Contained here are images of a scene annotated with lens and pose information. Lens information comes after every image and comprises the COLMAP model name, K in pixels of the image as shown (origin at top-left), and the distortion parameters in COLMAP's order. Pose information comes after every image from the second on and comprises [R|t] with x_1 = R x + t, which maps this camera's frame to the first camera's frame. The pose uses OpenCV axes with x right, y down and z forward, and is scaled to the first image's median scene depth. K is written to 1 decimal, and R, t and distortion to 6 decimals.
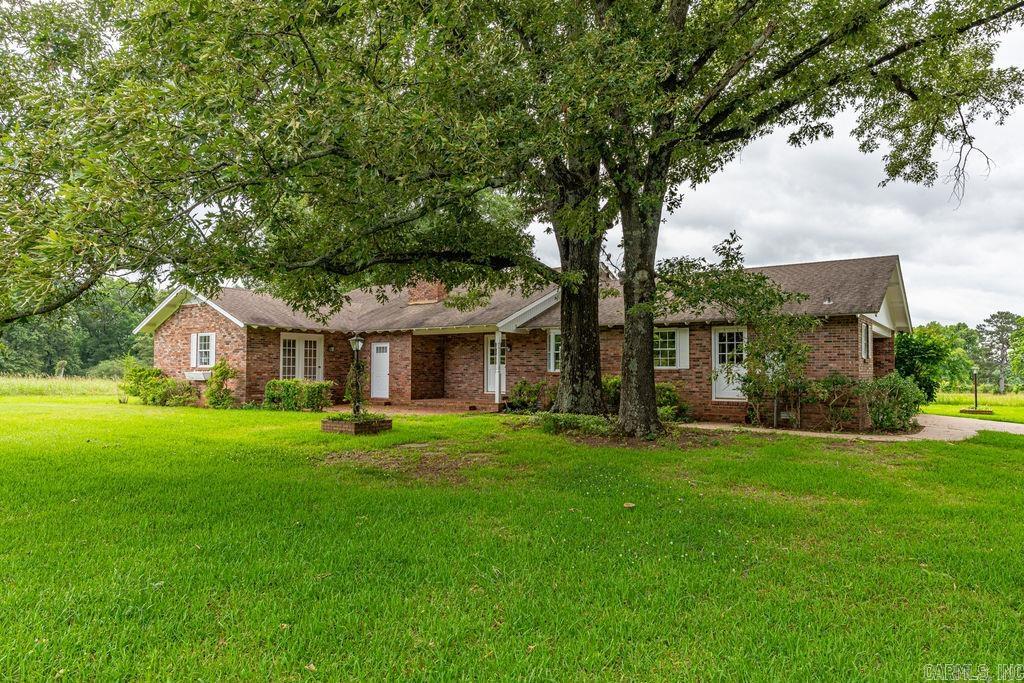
lens RADIAL K [[650.0, 0, 513.5], [0, 650.0, 344.6], [0, 0, 1]] dist [-0.017070, 0.000072]
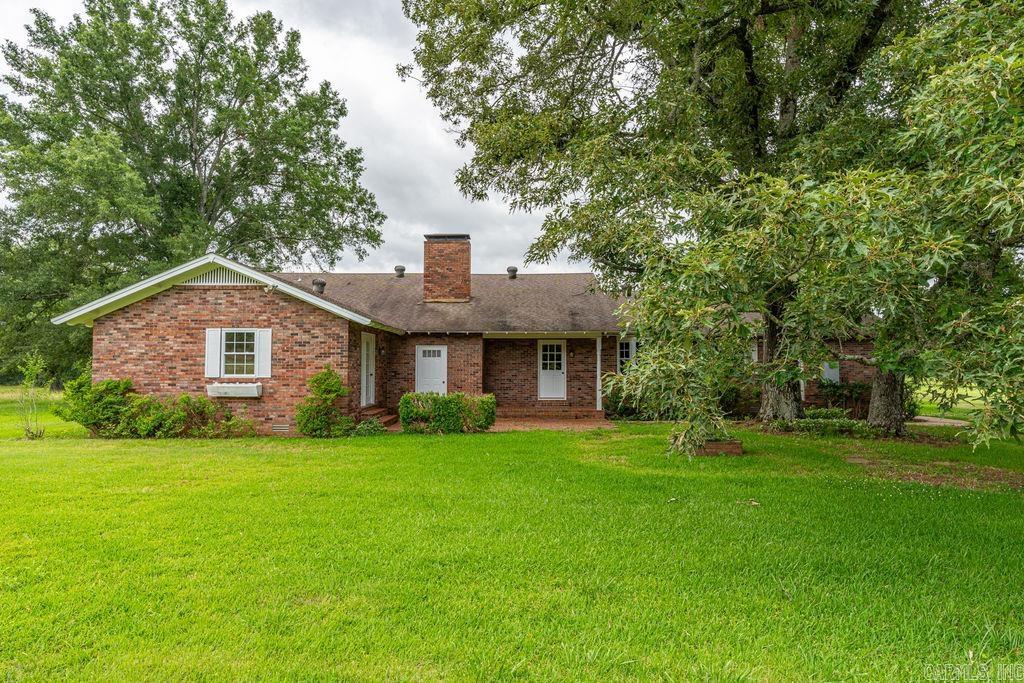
lens RADIAL K [[601.9, 0, 514.7], [0, 601.9, 342.0], [0, 0, 1]] dist [-0.004791, 0.000697]
pose [[0.813608, 0.020002, 0.581070, -0.601507], [-0.021193, 0.999764, -0.004741, -0.006407], [-0.581027, -0.008457, 0.813840, 0.297925]]
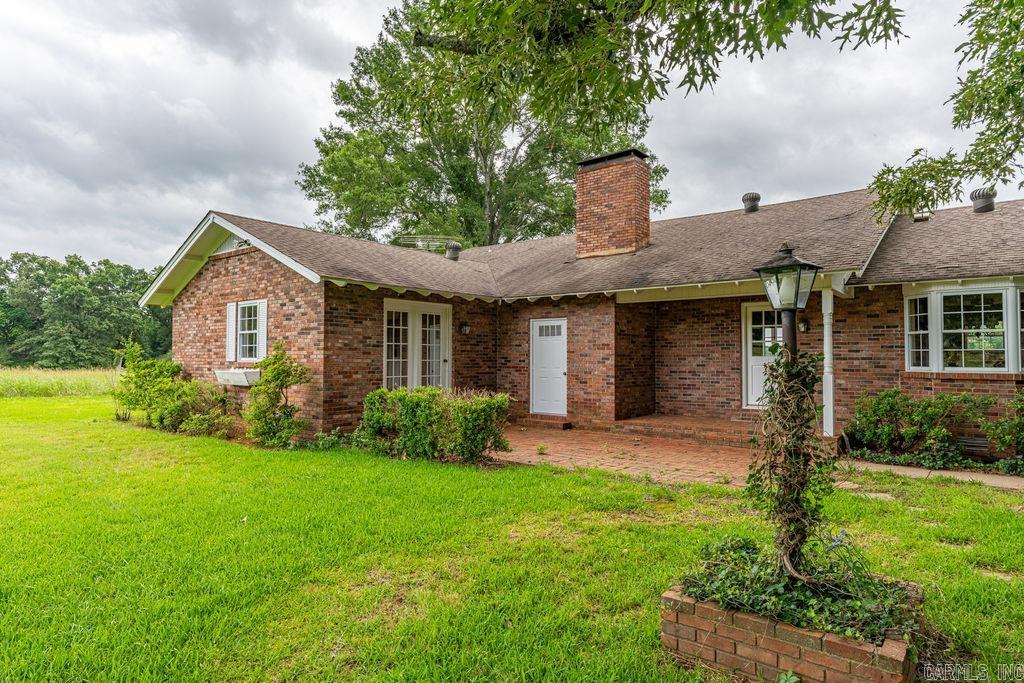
lens RADIAL K [[601.9, 0, 510.8], [0, 601.9, 339.8], [0, 0, 1]] dist [-0.004791, 0.000697]
pose [[0.997721, -0.002054, -0.067450, -0.210019], [0.002702, 0.999951, 0.009529, 0.011160], [0.067427, -0.009689, 0.997677, 0.483052]]
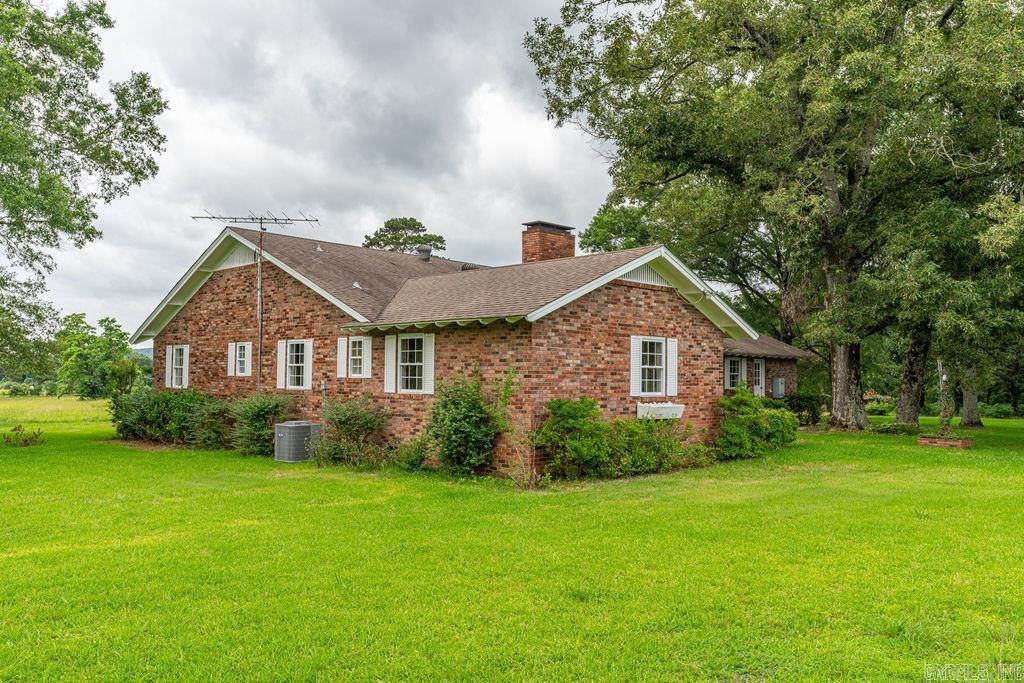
lens RADIAL K [[791.0, 0, 506.6], [0, 791.0, 339.6], [0, 0, 1]] dist [-0.003333, 0.012190]
pose [[0.173951, 0.039398, 0.983966, -1.175180], [-0.055808, 0.997988, -0.030093, 0.012838], [-0.983172, -0.049679, 0.175800, 0.987547]]
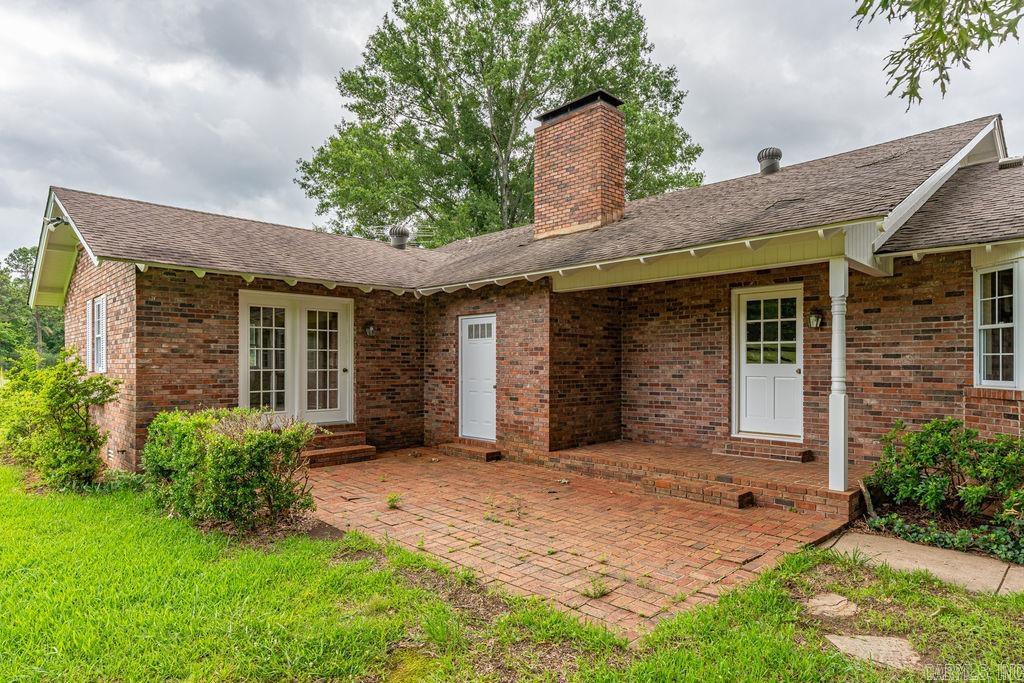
lens RADIAL K [[588.1, 0, 507.9], [0, 588.1, 364.7], [0, 0, 1]] dist [-0.002272, -0.000410]
pose [[0.983122, -0.002474, -0.182935, -0.115184], [0.010207, 0.999093, 0.041345, 0.015023], [0.182667, -0.042515, 0.982255, 0.632275]]
